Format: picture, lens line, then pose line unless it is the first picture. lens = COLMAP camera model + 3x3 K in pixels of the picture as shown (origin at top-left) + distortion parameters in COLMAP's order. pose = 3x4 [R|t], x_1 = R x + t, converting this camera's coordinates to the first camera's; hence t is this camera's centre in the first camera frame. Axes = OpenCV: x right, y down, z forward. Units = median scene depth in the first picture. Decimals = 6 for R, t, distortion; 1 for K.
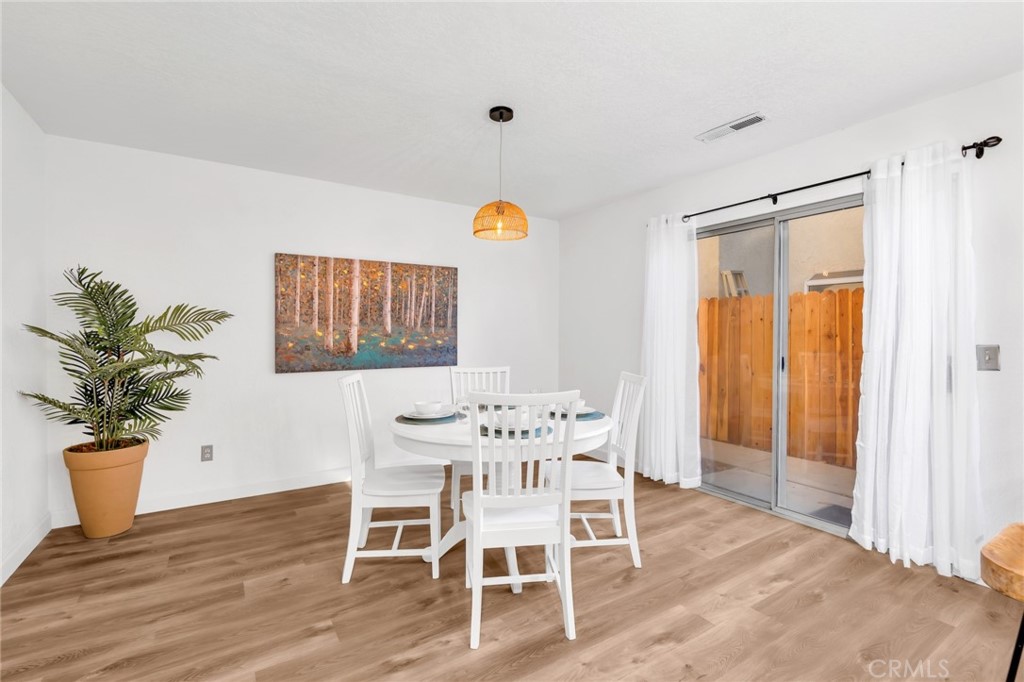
lens RADIAL K [[466.5, 0, 512.0], [0, 466.5, 341.0], [0, 0, 1]] dist [-0.003060, 0.000296]
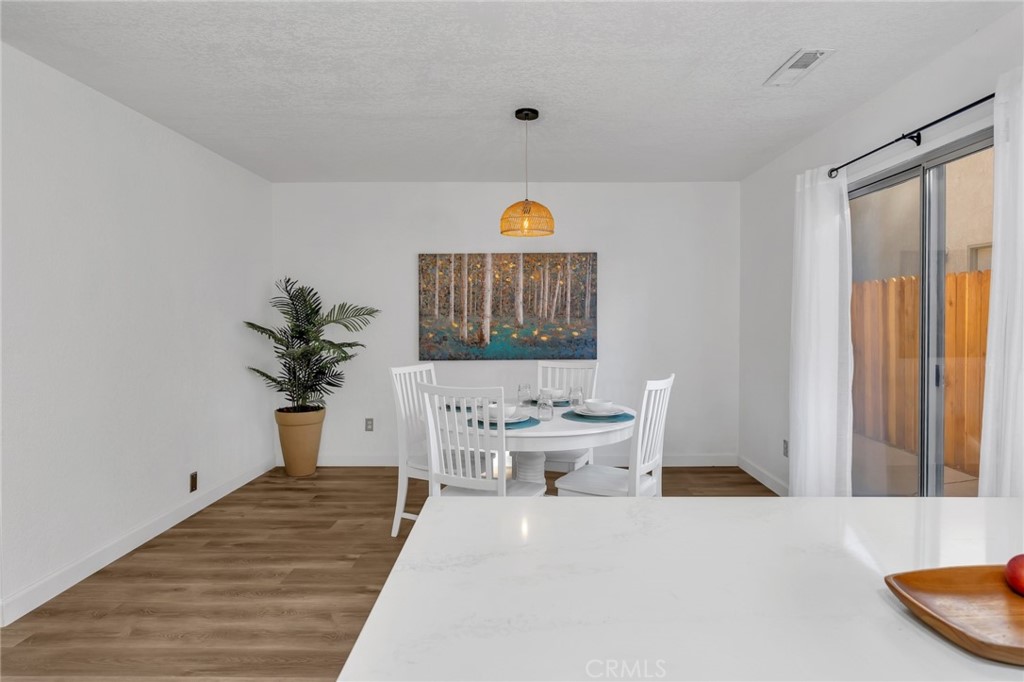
lens RADIAL K [[594.5, 0, 512.3], [0, 594.5, 326.7], [0, 0, 1]] dist [0.002720, 0.000735]
pose [[0.830166, 0.006766, -0.557476, 0.462974], [-0.003917, 0.999972, 0.006303, -0.022003], [0.557503, -0.003049, 0.830169, -0.065802]]
